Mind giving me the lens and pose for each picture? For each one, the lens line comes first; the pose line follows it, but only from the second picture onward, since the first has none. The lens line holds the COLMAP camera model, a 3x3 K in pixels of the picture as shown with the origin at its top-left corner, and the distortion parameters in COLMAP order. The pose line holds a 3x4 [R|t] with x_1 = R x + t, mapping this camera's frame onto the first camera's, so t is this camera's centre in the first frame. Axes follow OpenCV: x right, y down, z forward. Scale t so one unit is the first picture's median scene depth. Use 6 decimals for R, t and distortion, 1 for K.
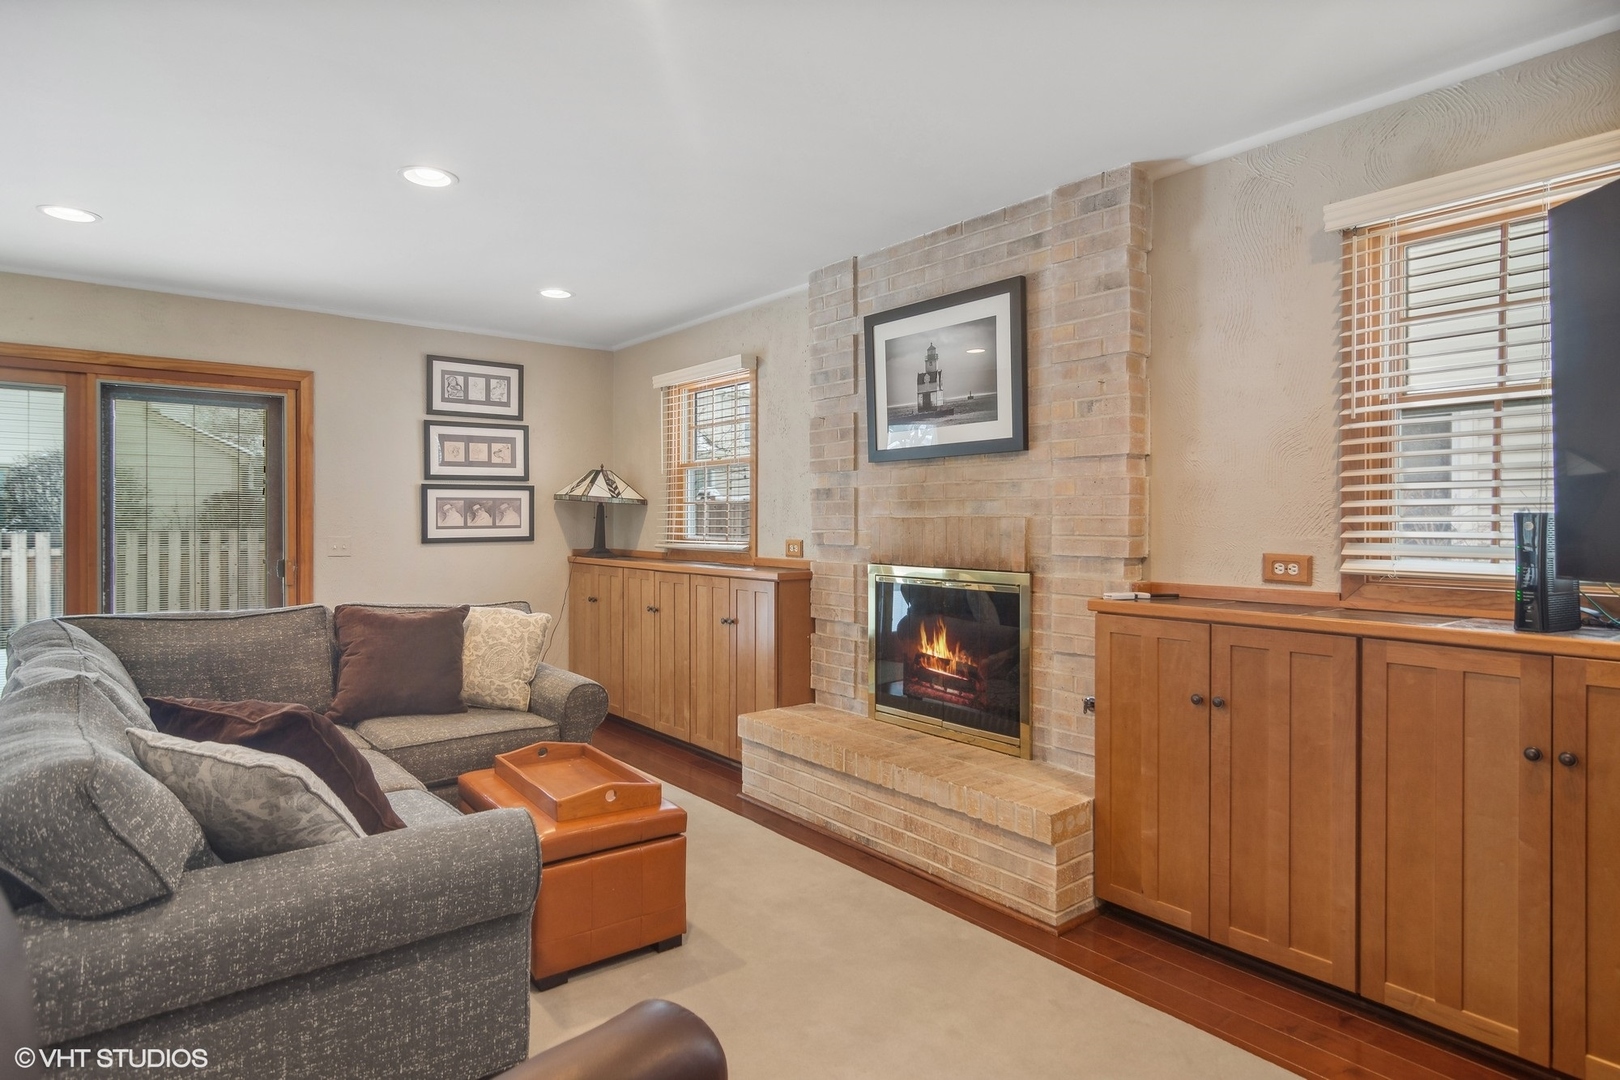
lens RADIAL K [[885.8, 0, 812.6], [0, 885.8, 536.0], [0, 0, 1]] dist [0.006963, 0.003077]
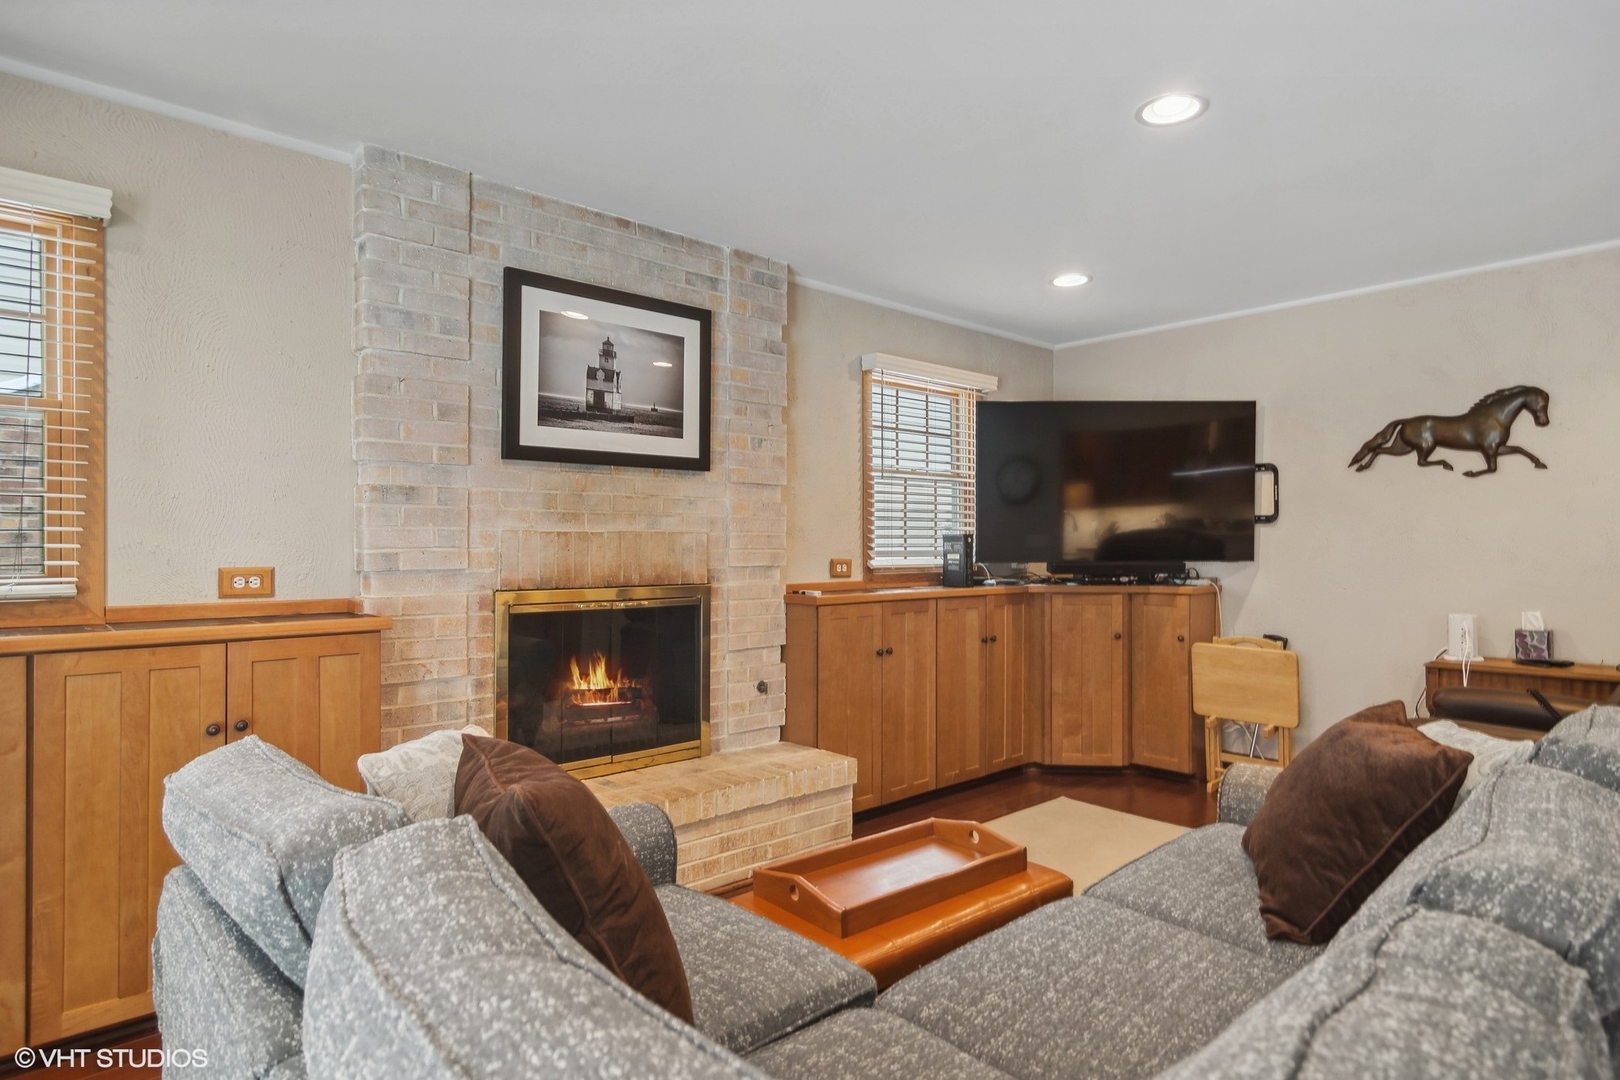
lens RADIAL K [[913.0, 0, 856.0], [0, 913.0, 540.4], [0, 0, 1]] dist [-0.001762, 0.000233]
pose [[-0.094963, -0.009958, 0.995431, -0.847648], [0.006686, 0.999921, 0.010641, -0.021971], [-0.995458, 0.007666, -0.094888, 0.879735]]
